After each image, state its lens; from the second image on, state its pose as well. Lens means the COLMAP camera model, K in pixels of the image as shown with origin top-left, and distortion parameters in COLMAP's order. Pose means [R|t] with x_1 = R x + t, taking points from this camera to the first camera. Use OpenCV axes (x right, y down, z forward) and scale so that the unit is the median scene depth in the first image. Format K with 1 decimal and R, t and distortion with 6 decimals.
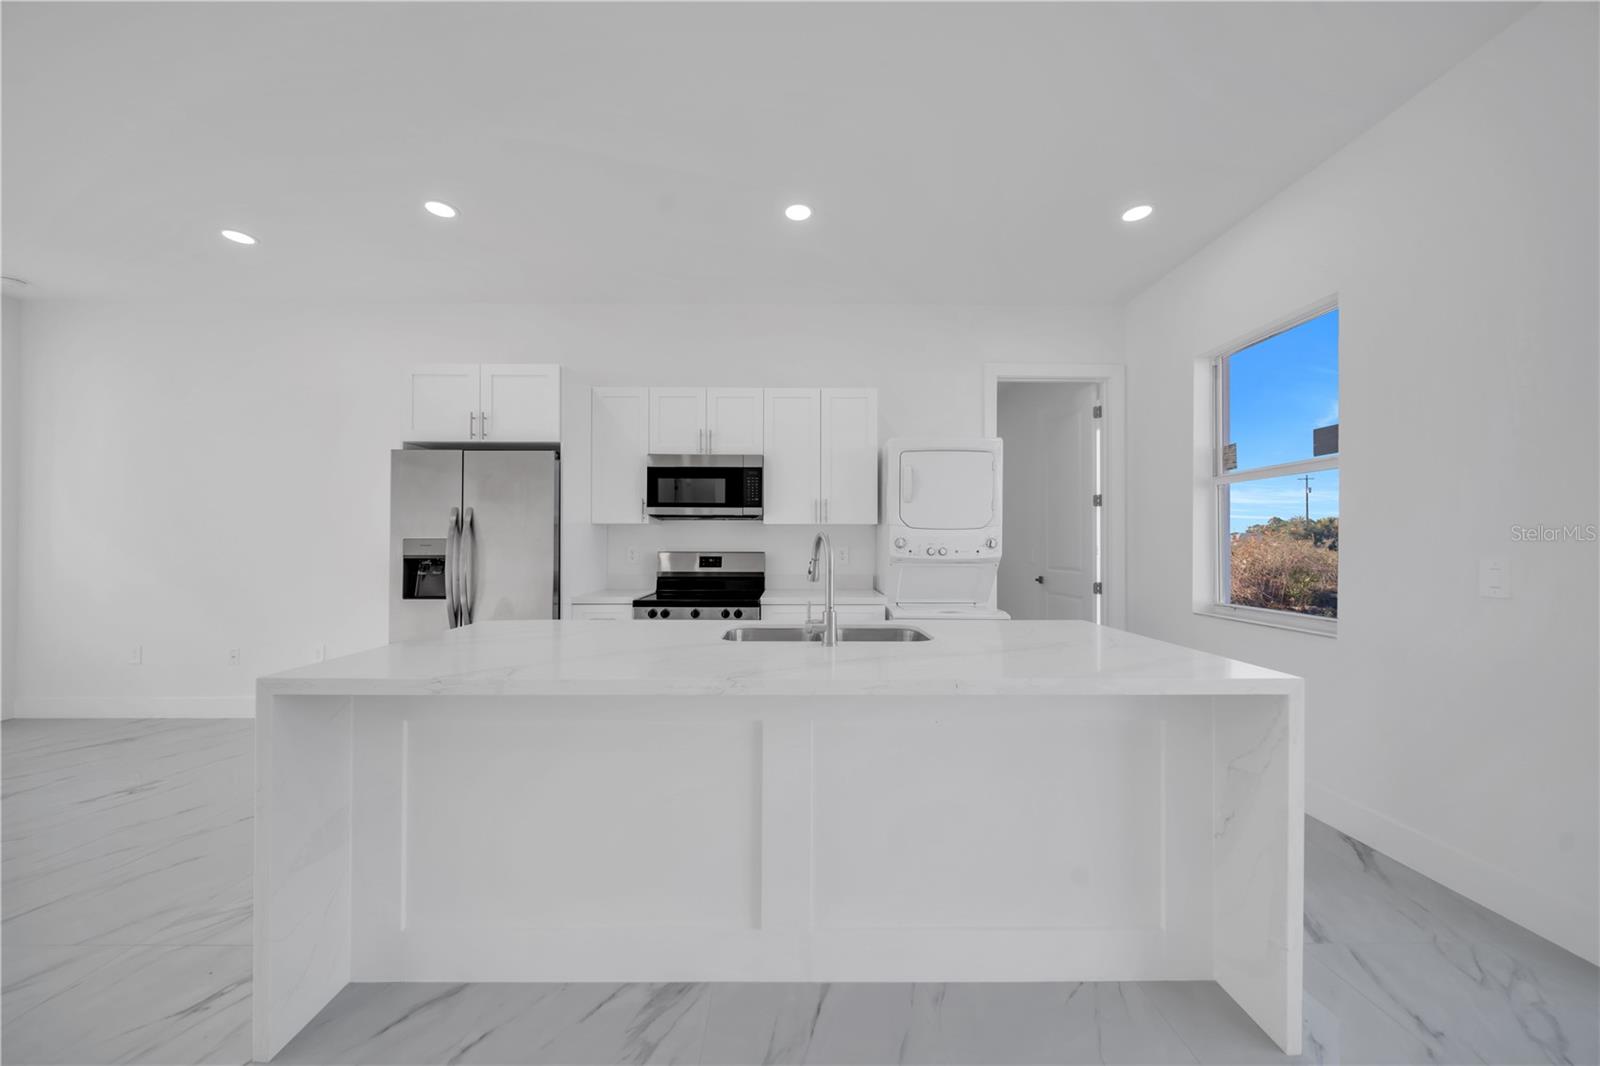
lens RADIAL K [[548.0, 0, 800.2], [0, 548.0, 542.2], [0, 0, 1]] dist [-0.000887, 0.000009]
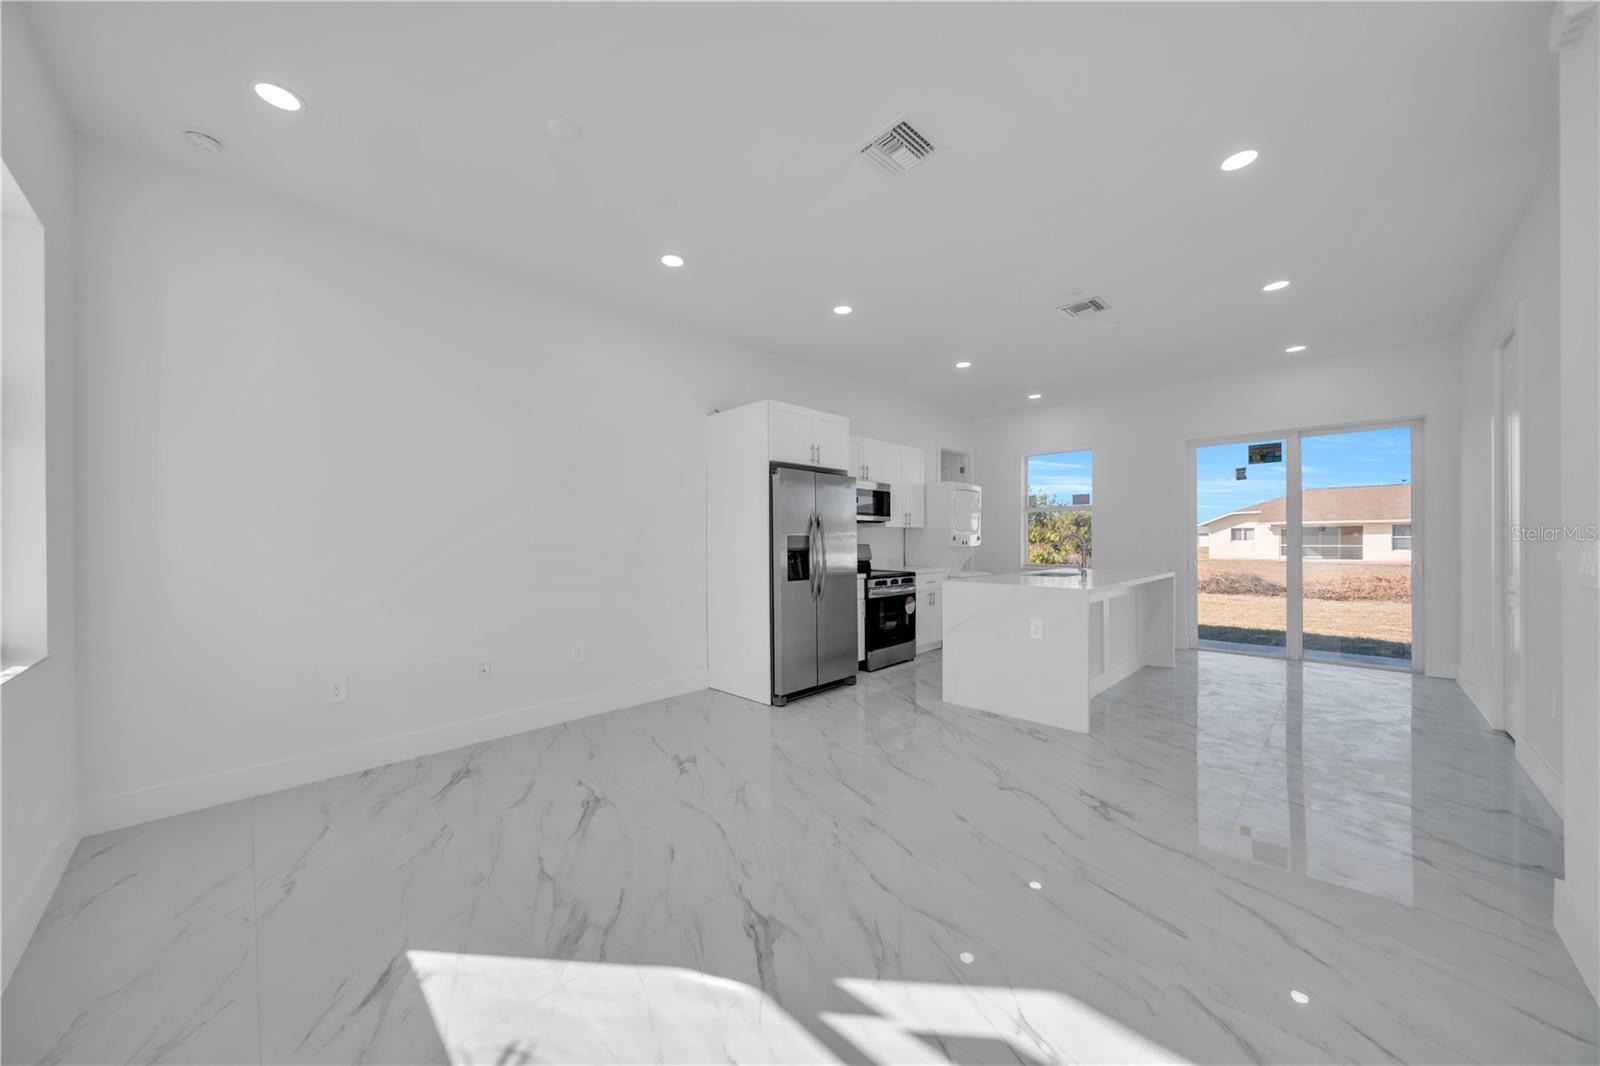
lens RADIAL K [[553.9, 0, 797.2], [0, 553.9, 538.6], [0, 0, 1]] dist [-0.001139, -0.000270]
pose [[0.711007, -0.003072, 0.703178, -1.479992], [0.005540, 0.999984, -0.001233, 0.002356], [-0.703163, 0.004772, 0.711013, 0.029127]]
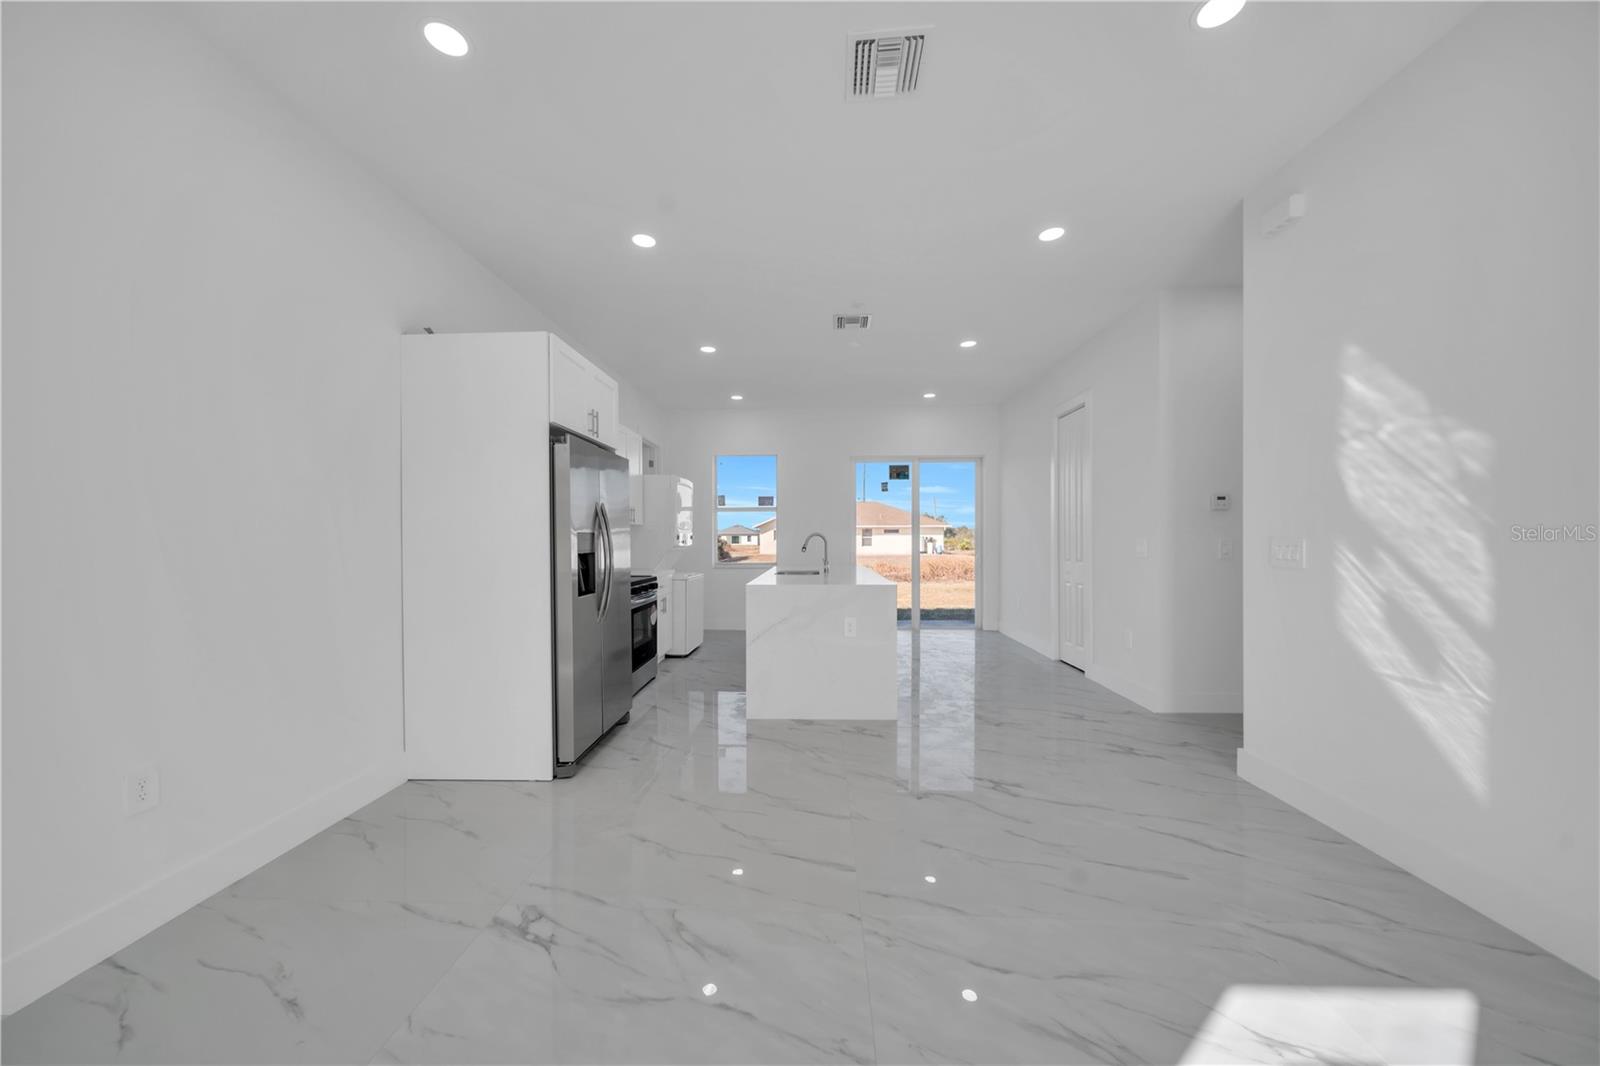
lens RADIAL K [[553.9, 0, 797.2], [0, 553.9, 538.6], [0, 0, 1]] dist [-0.001139, -0.000270]
pose [[0.043789, -0.003848, 0.999033, -1.481995], [0.001973, 0.999991, 0.003765, 0.001137], [-0.999039, 0.001806, 0.043796, 0.523649]]
